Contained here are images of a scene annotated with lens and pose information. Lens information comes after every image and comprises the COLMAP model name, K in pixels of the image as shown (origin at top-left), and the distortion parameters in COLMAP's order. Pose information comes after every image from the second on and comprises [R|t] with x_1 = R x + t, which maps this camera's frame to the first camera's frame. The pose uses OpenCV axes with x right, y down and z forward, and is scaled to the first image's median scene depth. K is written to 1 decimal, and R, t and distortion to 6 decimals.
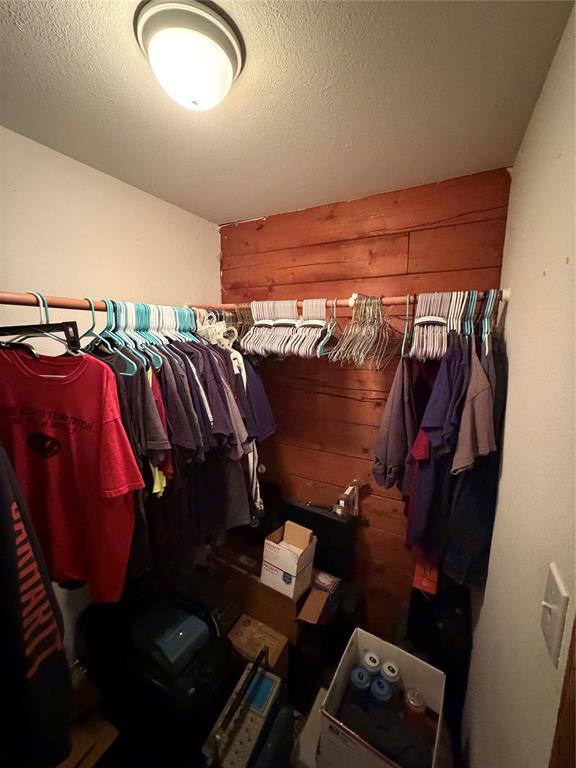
lens RADIAL K [[304.6, 0, 289.0], [0, 304.6, 382.1], [0, 0, 1]] dist [-0.001299, -0.000806]
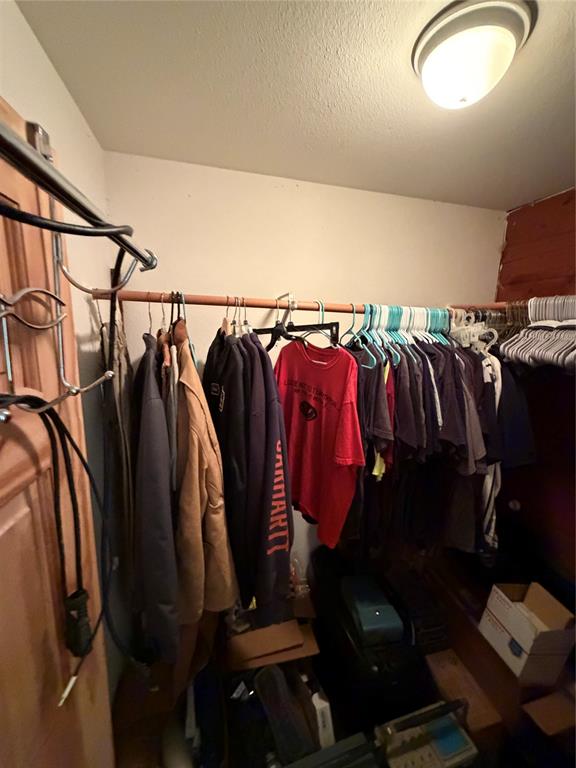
lens RADIAL K [[304.6, 0, 289.0], [0, 304.6, 382.1], [0, 0, 1]] dist [-0.001299, -0.000806]
pose [[0.668180, 0.142977, -0.730132, 0.105026], [-0.146439, 0.987438, 0.059349, 0.004840], [0.729446, 0.067264, 0.680723, -0.012598]]
